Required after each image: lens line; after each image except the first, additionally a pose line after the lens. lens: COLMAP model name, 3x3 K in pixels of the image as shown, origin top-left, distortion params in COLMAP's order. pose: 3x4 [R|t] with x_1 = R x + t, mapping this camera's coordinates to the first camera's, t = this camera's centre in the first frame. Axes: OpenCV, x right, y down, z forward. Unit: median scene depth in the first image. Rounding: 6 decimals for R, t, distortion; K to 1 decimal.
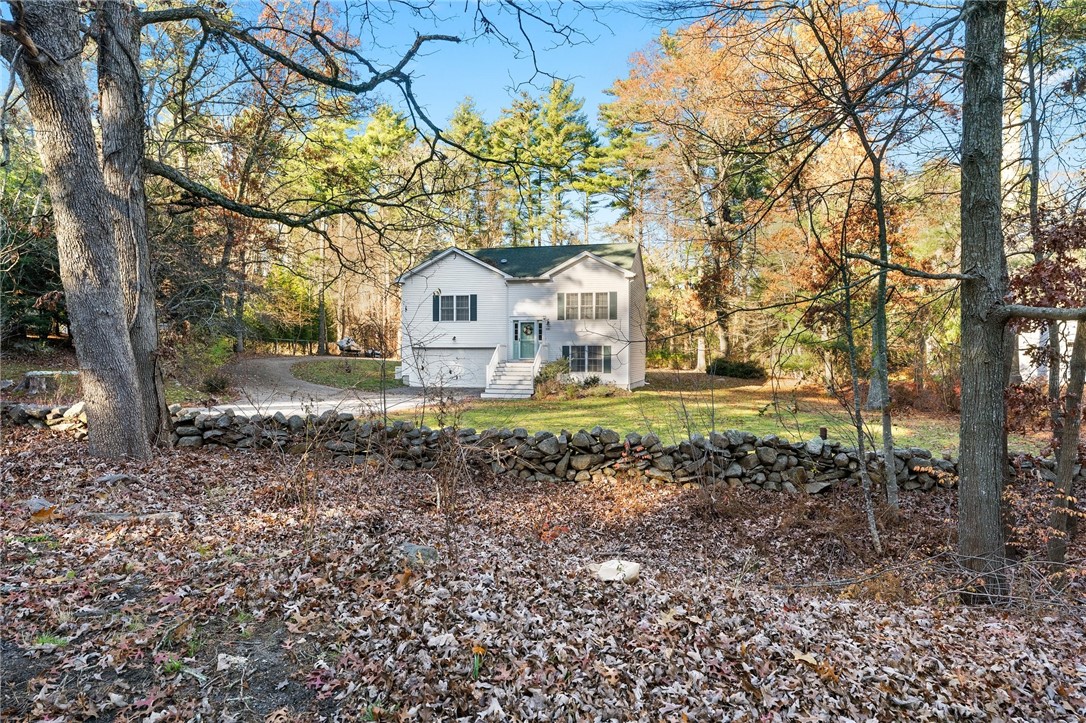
lens RADIAL K [[669.1, 0, 542.9], [0, 669.1, 361.9], [0, 0, 1]] dist [0.025791, 0.000411]
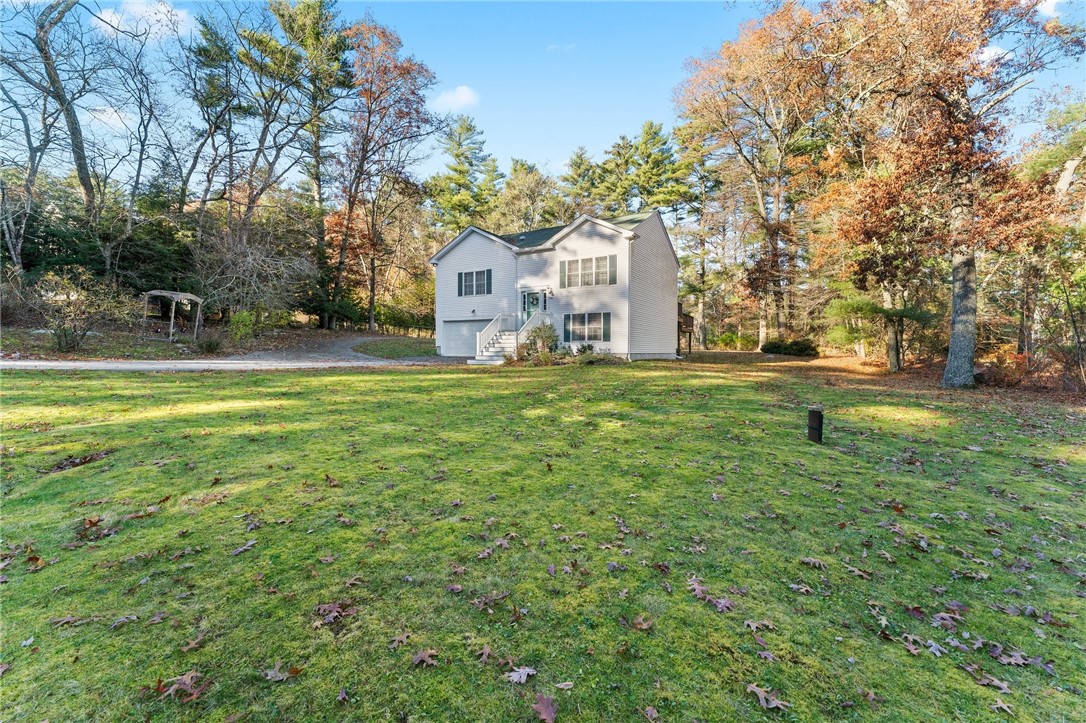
lens RADIAL K [[434.5, 0, 544.3], [0, 434.5, 357.2], [0, 0, 1]] dist [0.001287, -0.000067]
pose [[0.952865, 0.008829, -0.303266, 0.189382], [-0.007159, 0.999952, 0.006619, 0.033308], [0.303310, -0.004136, 0.952883, 0.370869]]
